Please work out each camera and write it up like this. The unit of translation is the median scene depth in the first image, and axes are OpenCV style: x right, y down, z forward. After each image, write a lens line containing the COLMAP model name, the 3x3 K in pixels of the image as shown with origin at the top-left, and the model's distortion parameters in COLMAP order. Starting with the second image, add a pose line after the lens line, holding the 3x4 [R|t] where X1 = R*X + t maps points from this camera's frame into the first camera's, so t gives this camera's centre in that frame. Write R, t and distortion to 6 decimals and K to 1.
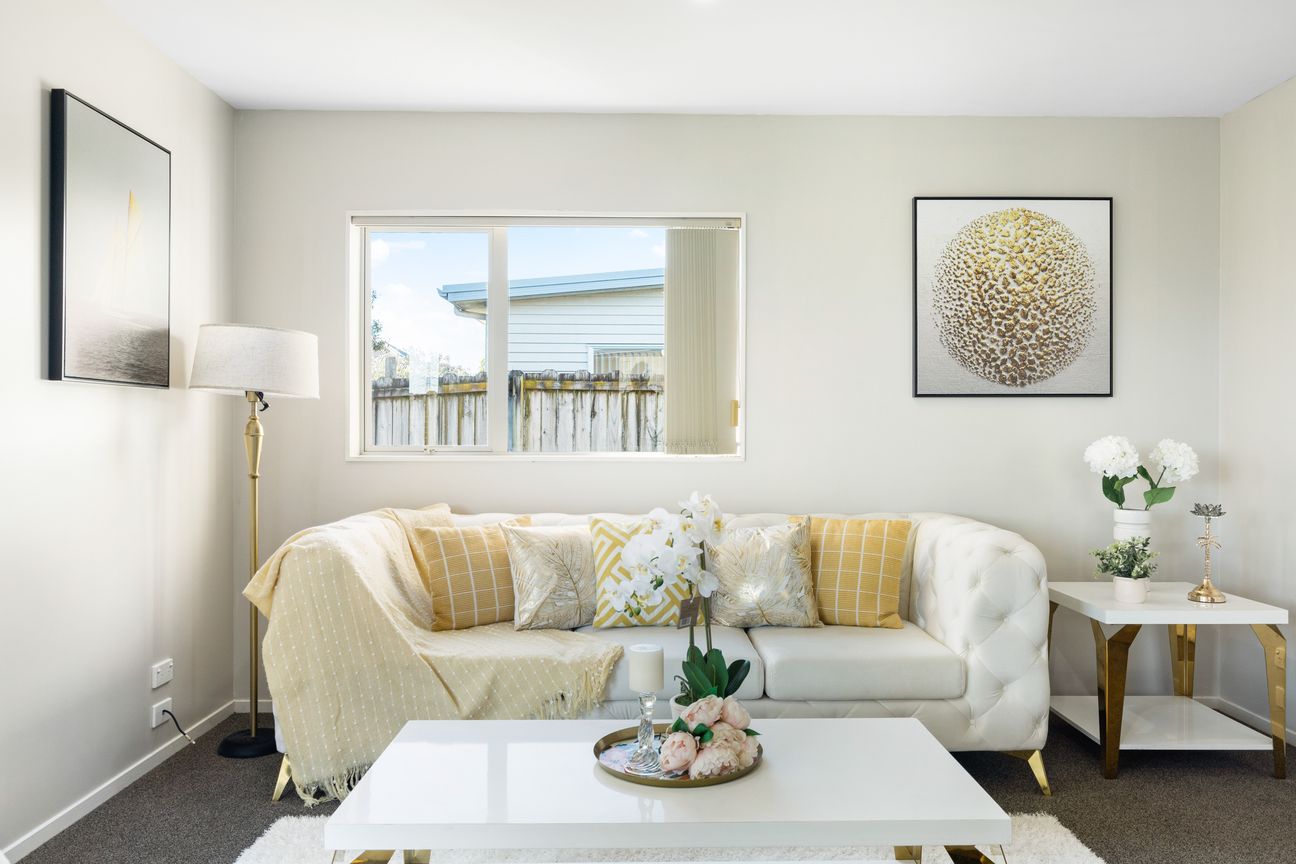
lens RADIAL K [[956.1, 0, 640.8], [0, 956.1, 431.5], [0, 0, 1]] dist [-0.025879, -0.003864]
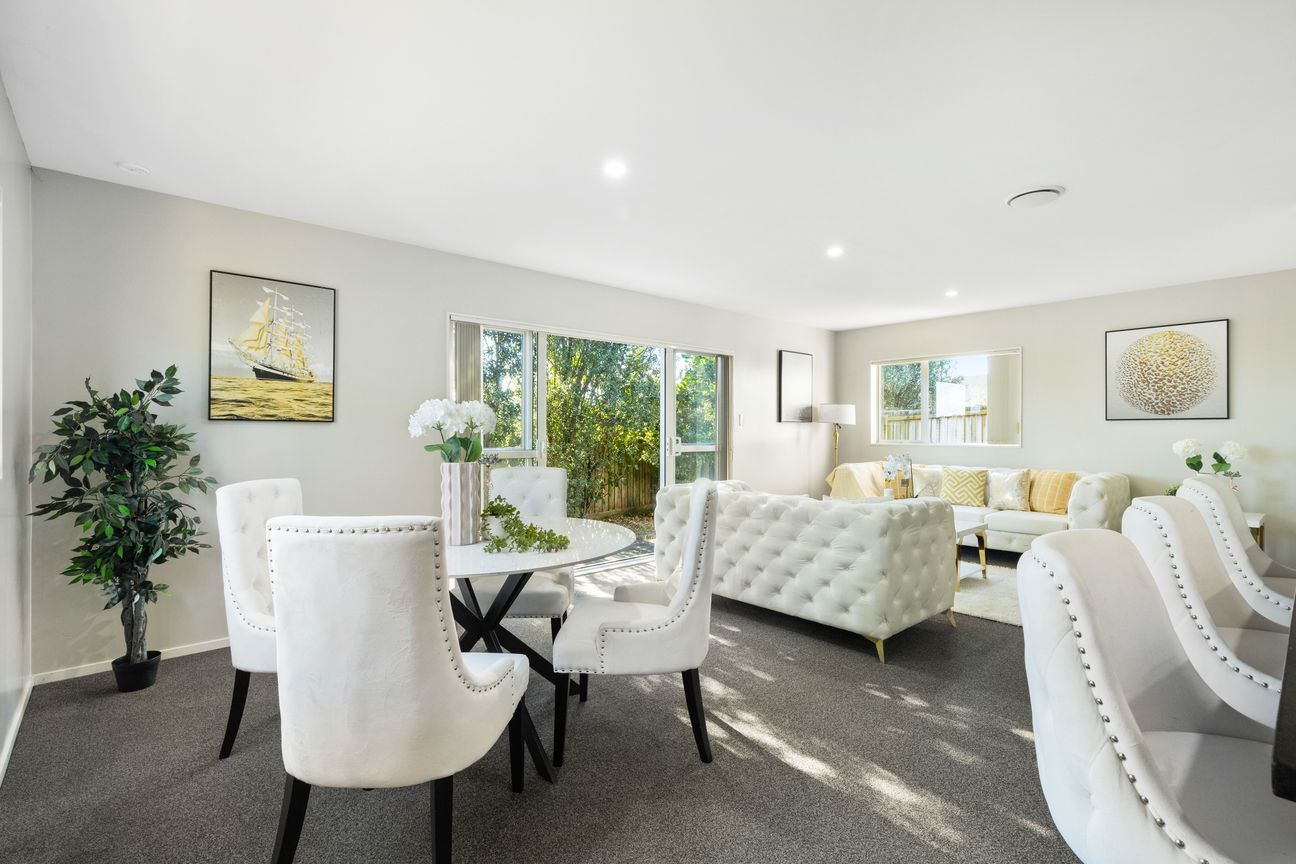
lens RADIAL K [[578.7, 0, 676.6], [0, 578.7, 434.0], [0, 0, 1]] dist [0.006049, 0.000198]
pose [[0.681911, 0.002833, -0.731430, 0.601303], [0.003130, 0.999972, 0.006791, -0.017039], [0.731429, -0.006920, 0.681883, -0.678637]]
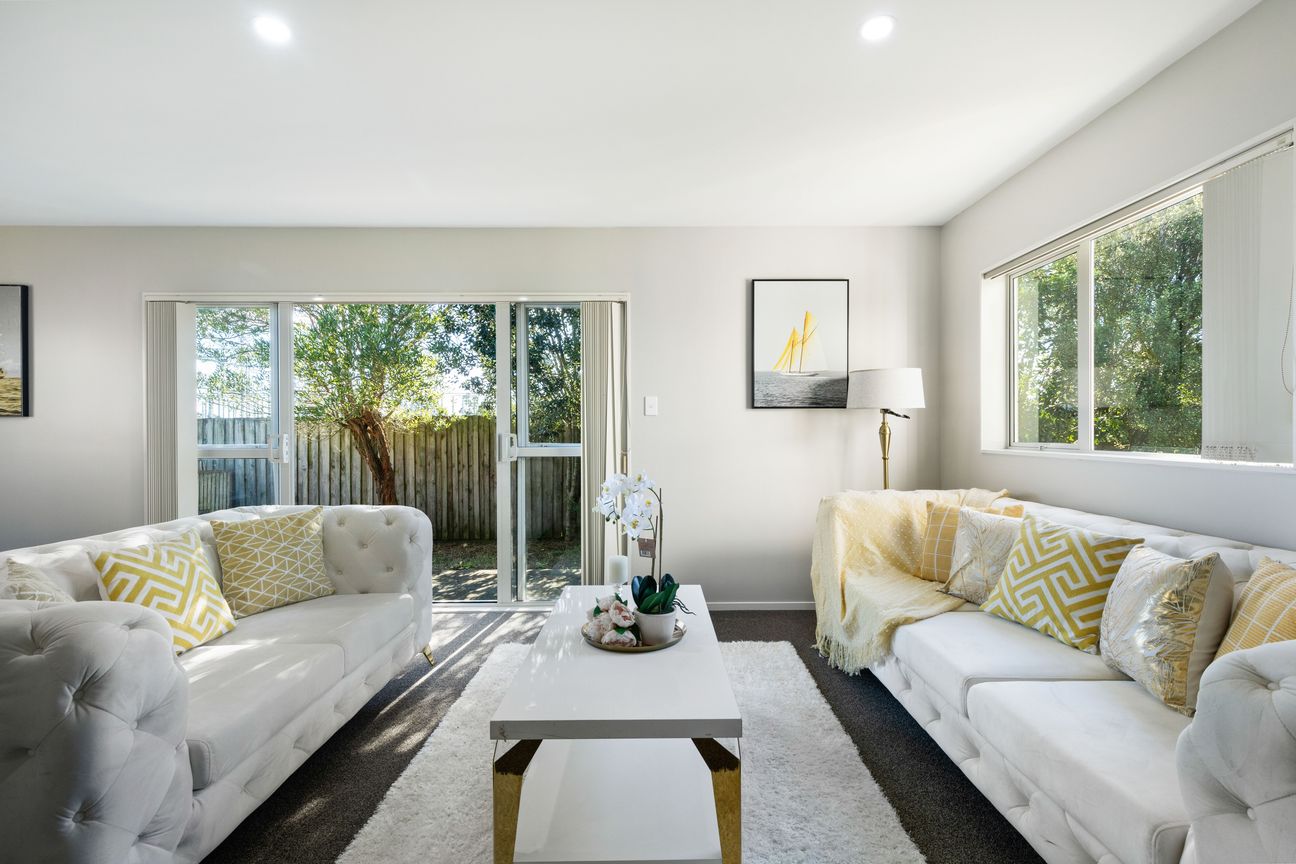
lens RADIAL K [[578.7, 0, 643.9], [0, 578.7, 436.9], [0, 0, 1]] dist [0.006049, 0.000198]
pose [[0.019918, 0.017735, -0.999644, 0.520910], [0.005610, 0.999825, 0.017850, -0.009817], [0.999786, -0.005964, 0.019815, 0.493042]]
